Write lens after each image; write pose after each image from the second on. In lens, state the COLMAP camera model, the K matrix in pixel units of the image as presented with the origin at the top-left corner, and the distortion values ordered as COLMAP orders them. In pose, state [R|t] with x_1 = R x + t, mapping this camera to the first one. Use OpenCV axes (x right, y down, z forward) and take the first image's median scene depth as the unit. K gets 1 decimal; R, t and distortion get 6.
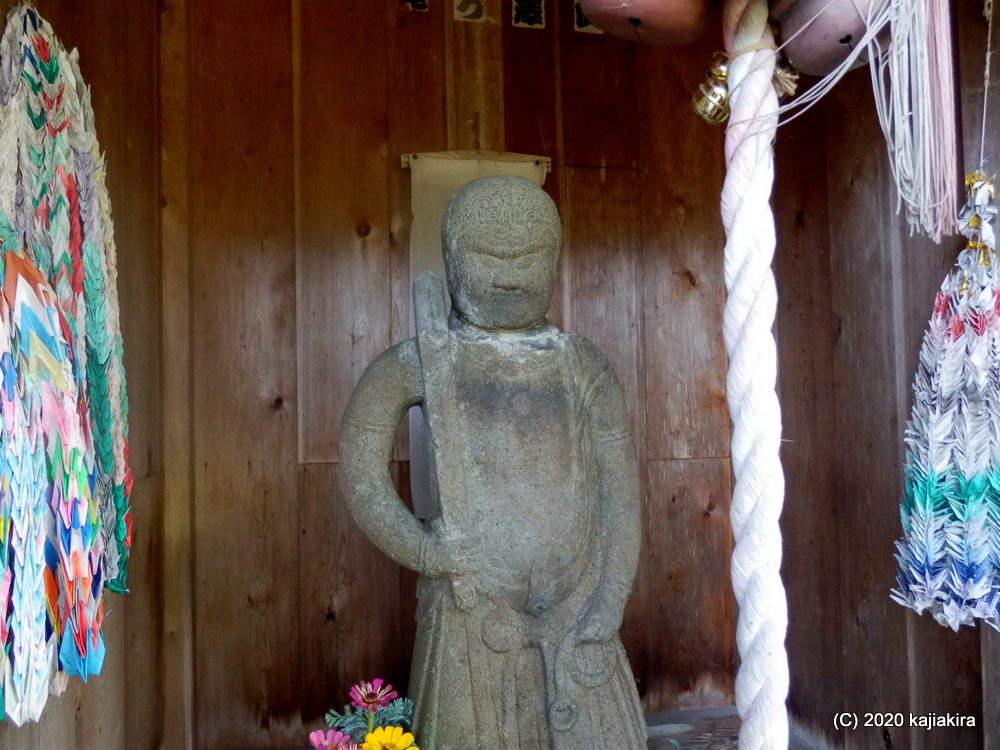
lens RADIAL K [[753.4, 0, 500.0], [0, 753.4, 375.0], [0, 0, 1]] dist [0.011224, 0.001472]
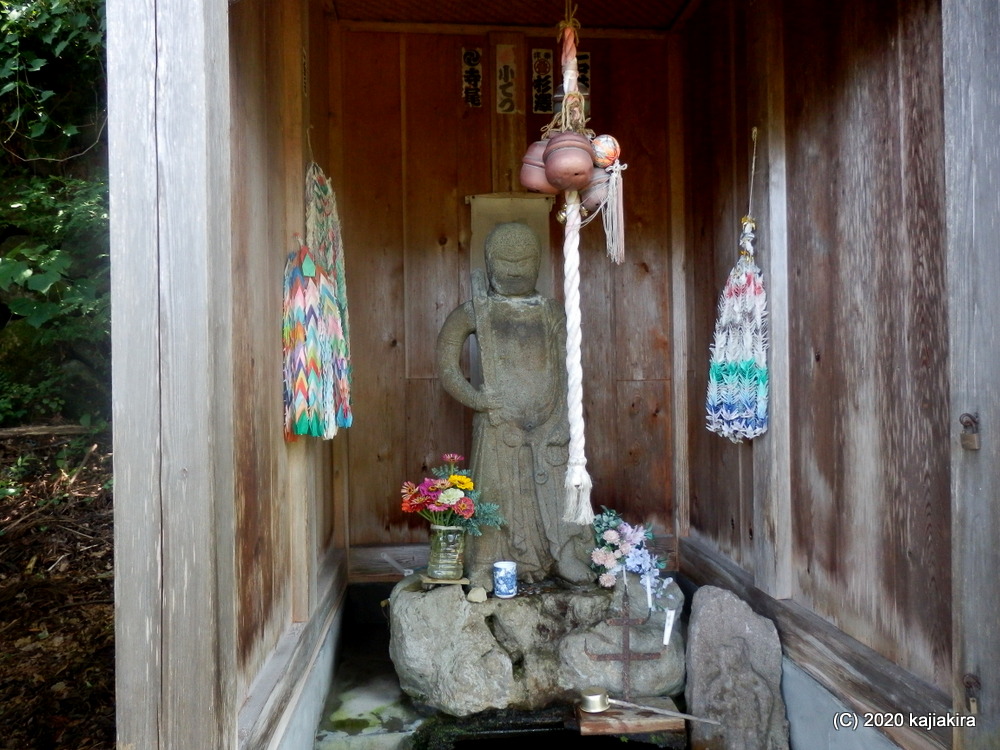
lens RADIAL K [[753.4, 0, 500.0], [0, 753.4, 375.0], [0, 0, 1]] dist [0.011224, 0.001472]
pose [[0.996452, 0.002459, -0.084126, 0.091388], [-0.000622, 0.999761, 0.021856, 0.072750], [0.084160, -0.021727, 0.996215, -0.697823]]
